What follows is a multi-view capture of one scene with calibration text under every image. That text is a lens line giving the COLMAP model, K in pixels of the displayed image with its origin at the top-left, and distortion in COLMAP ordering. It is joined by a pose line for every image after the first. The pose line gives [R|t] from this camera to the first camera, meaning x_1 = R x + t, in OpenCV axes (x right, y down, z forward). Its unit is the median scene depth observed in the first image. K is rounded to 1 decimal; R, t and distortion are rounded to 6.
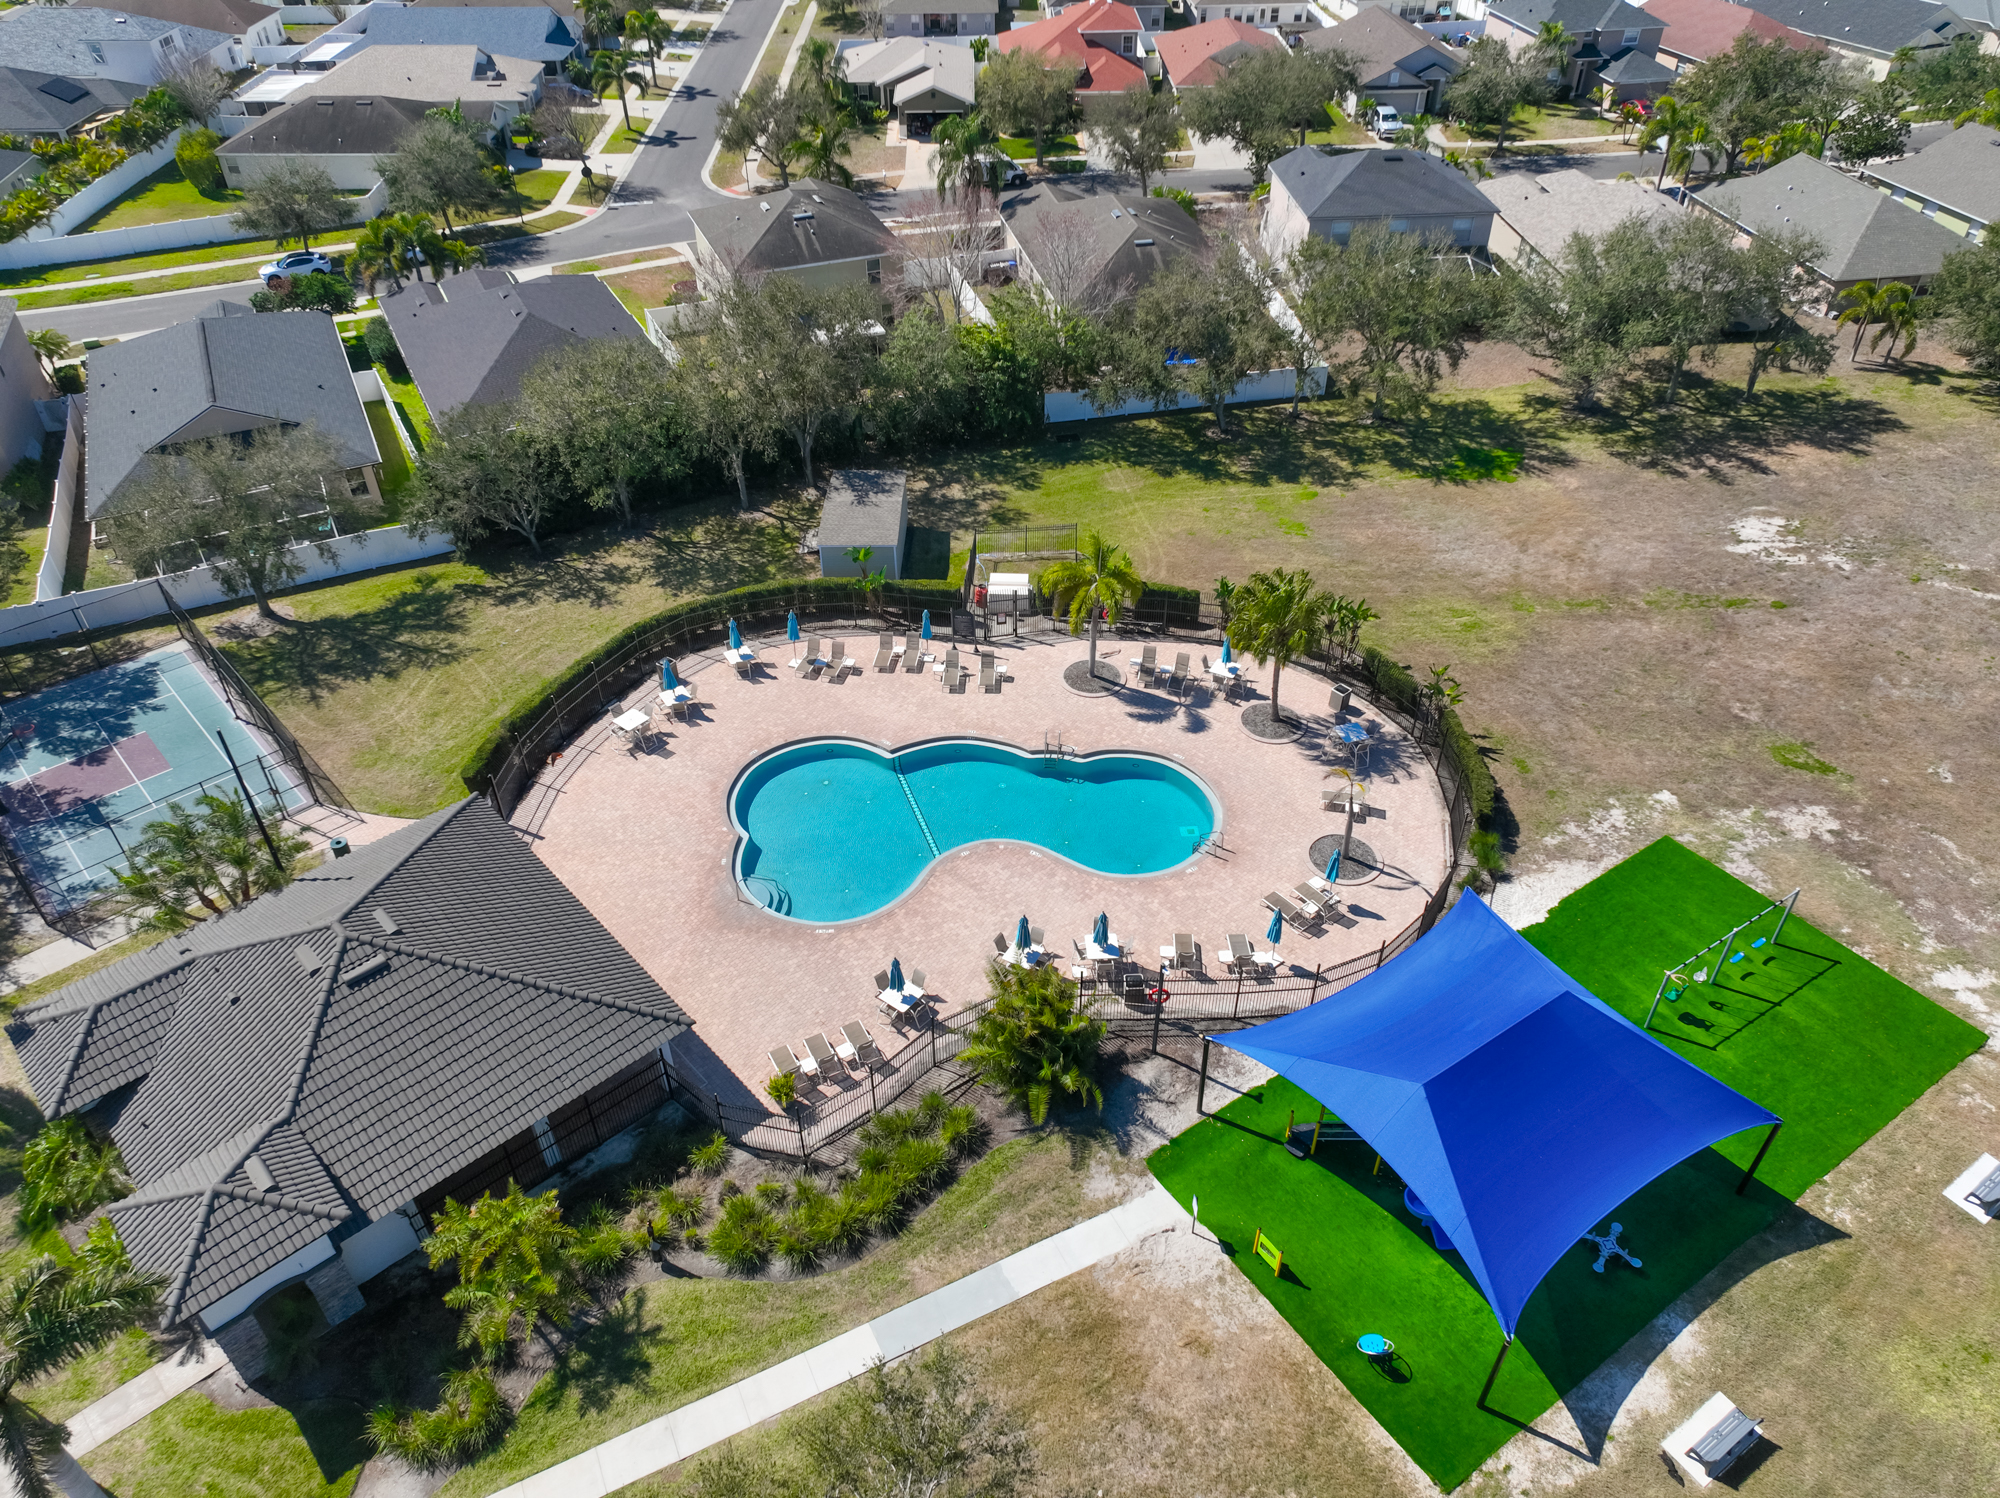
lens RADIAL K [[1394.5, 0, 1000.0], [0, 1394.5, 749.0], [0, 0, 1]] dist [0.000594, 0.012415]
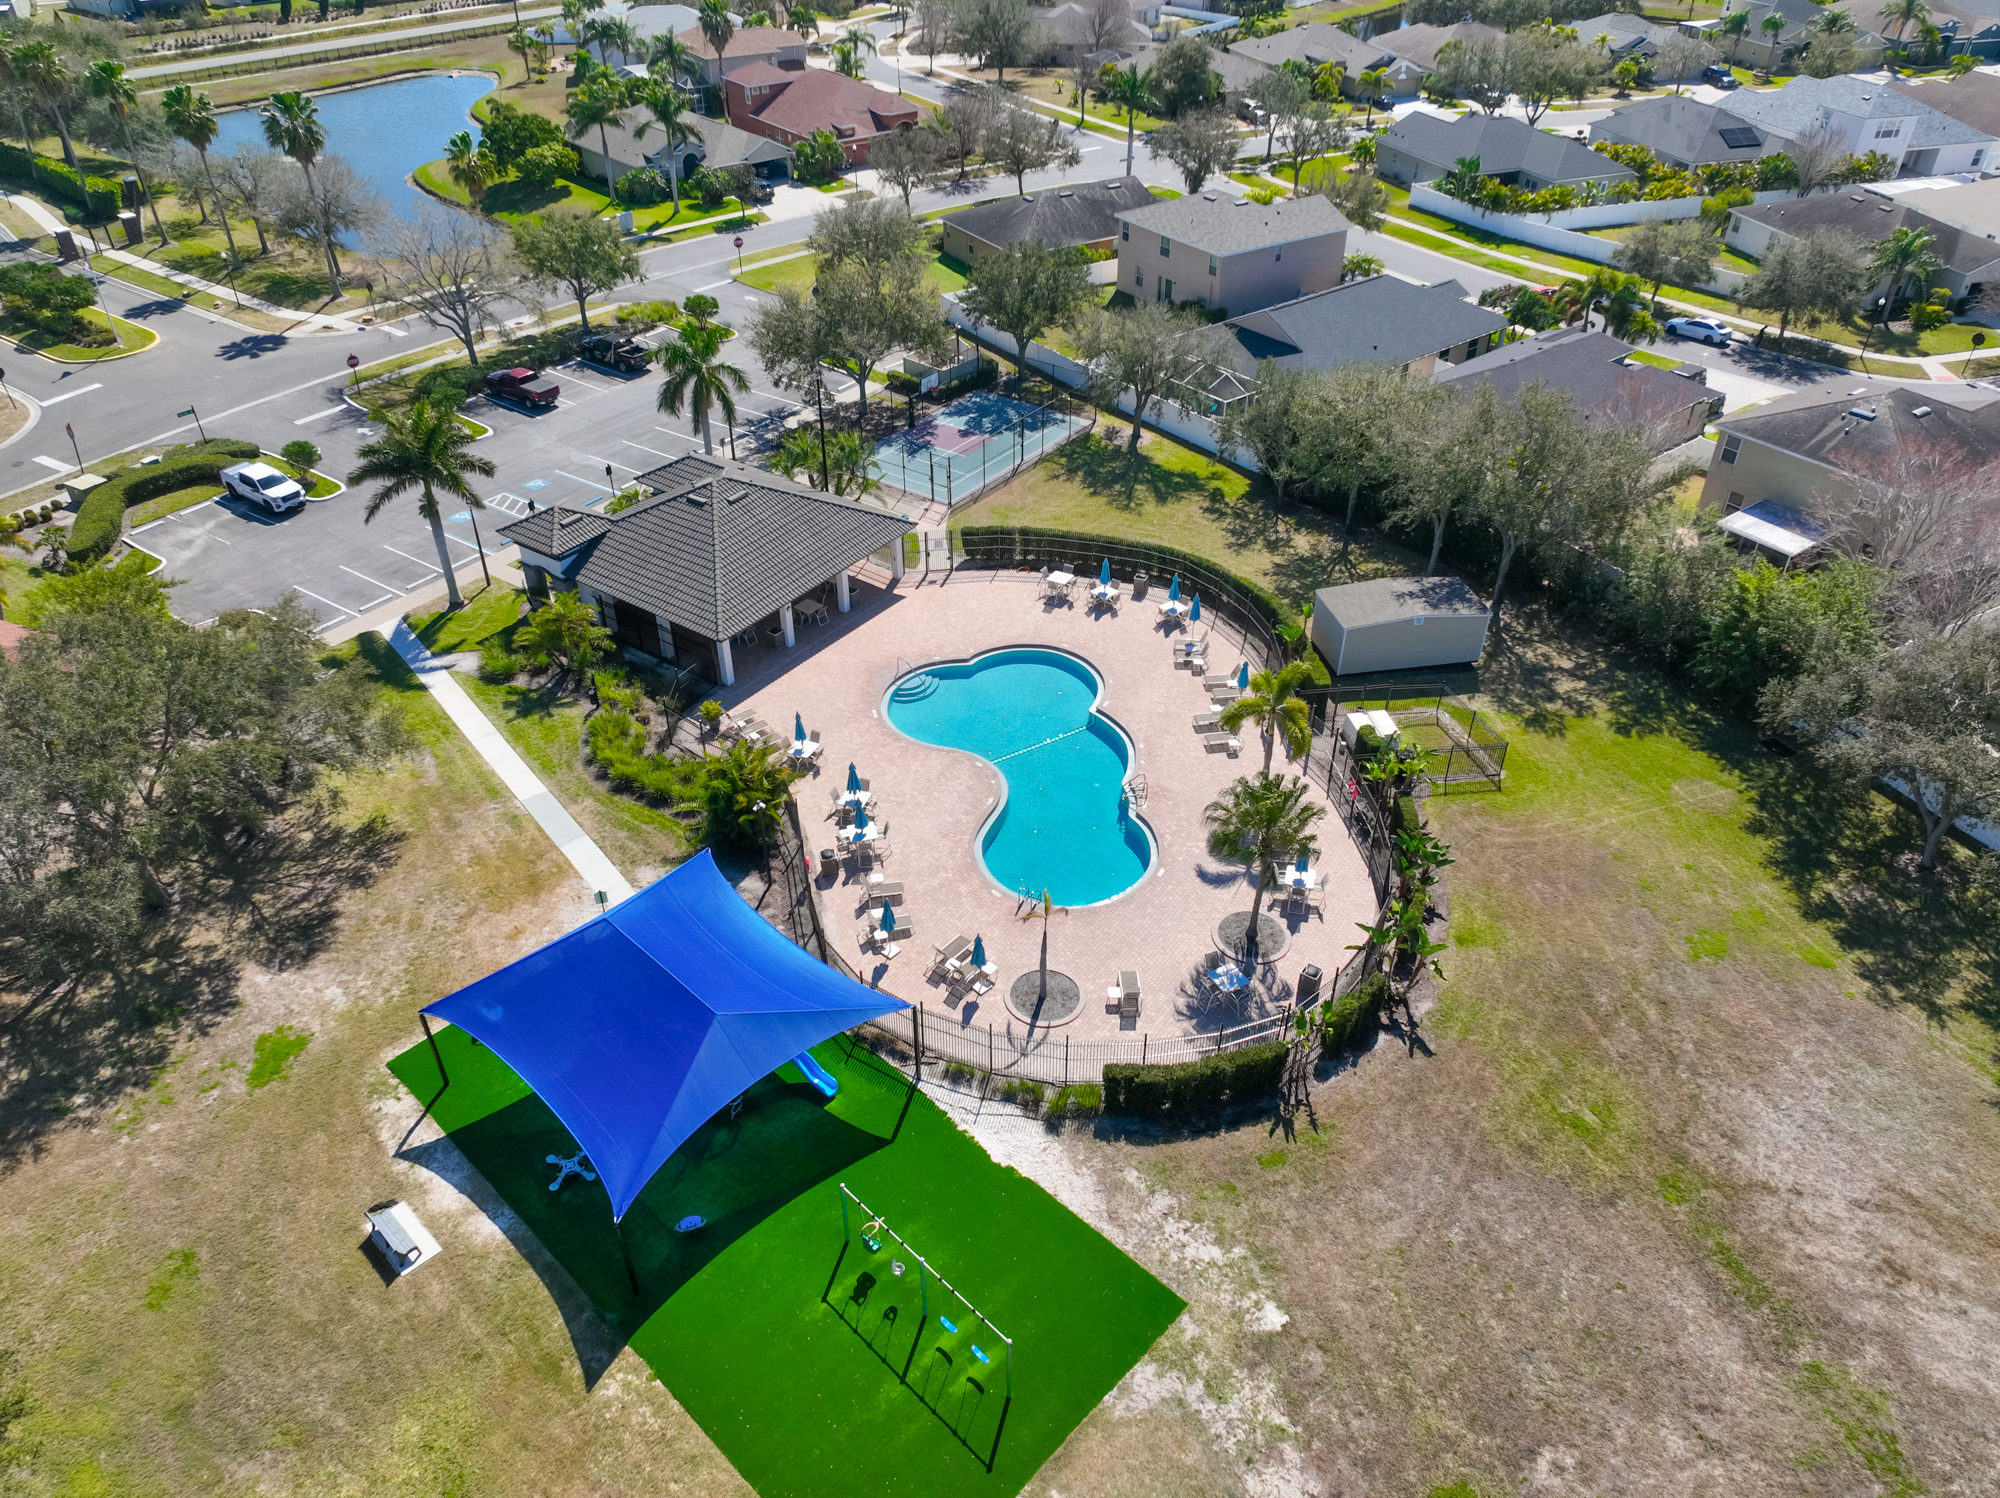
lens RADIAL K [[1394.5, 0, 1000.0], [0, 1394.5, 749.0], [0, 0, 1]] dist [0.000594, 0.012415]
pose [[0.202184, 0.578497, -0.790229, 0.833794], [-0.613600, 0.703712, 0.358168, -0.338864], [0.763293, 0.412469, 0.497245, 0.401831]]
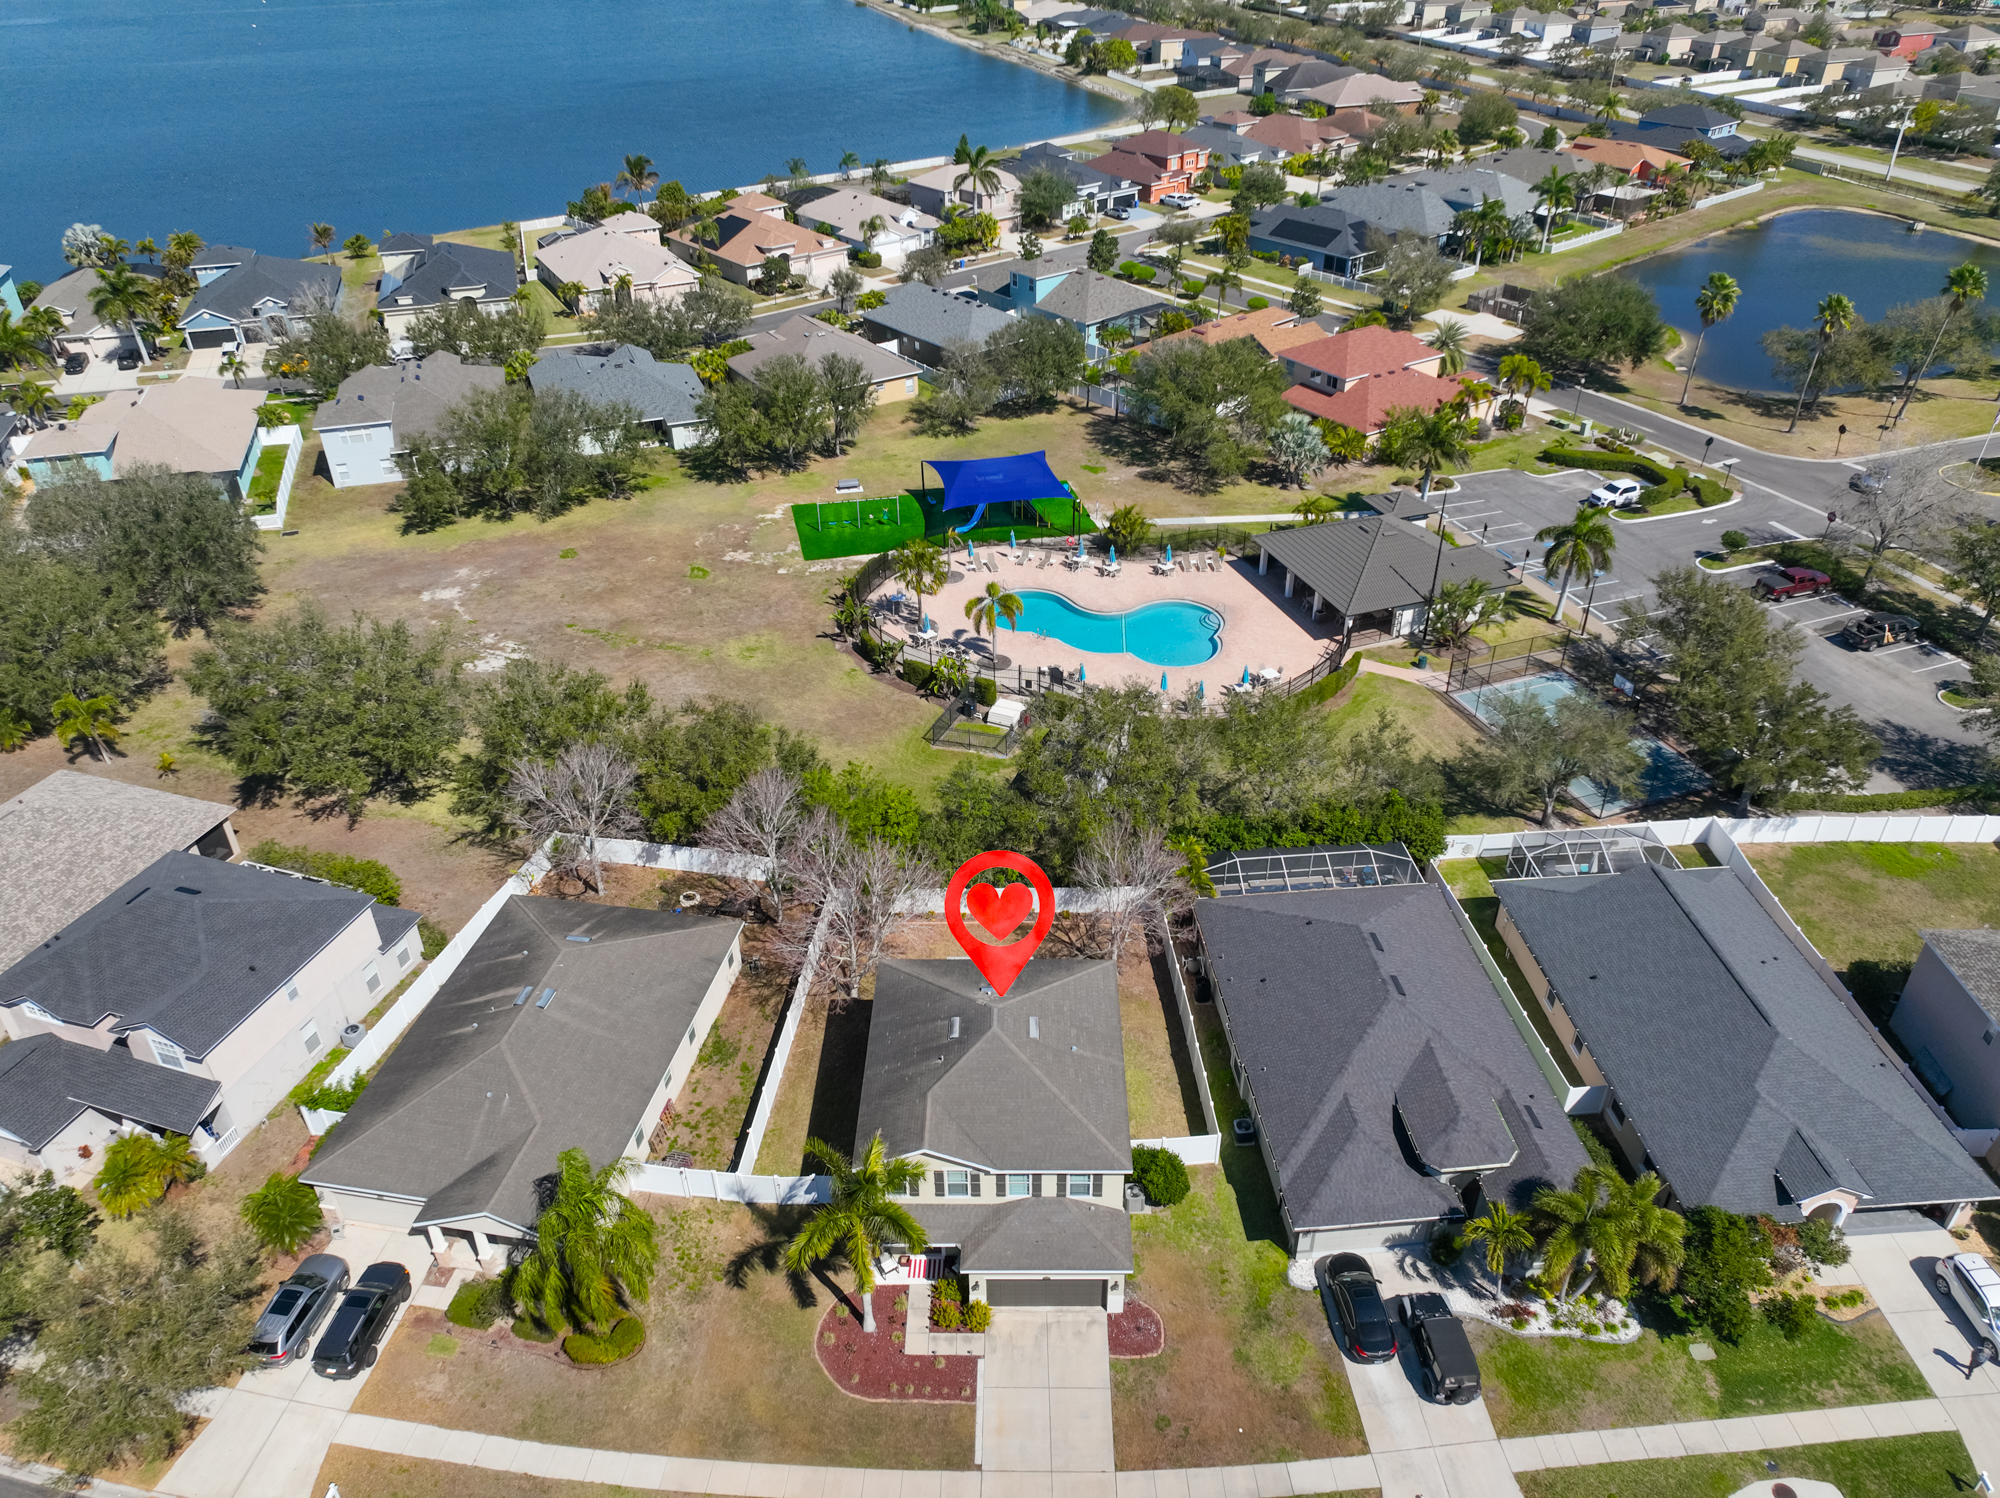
lens RADIAL K [[1394.5, 0, 1000.0], [0, 1394.5, 749.0], [0, 0, 1]] dist [0.000594, 0.012415]
pose [[-0.919873, -0.203053, 0.335563, -0.561585], [0.260372, 0.323701, 0.909629, -1.652312], [-0.293325, 0.924114, -0.244895, 1.625385]]
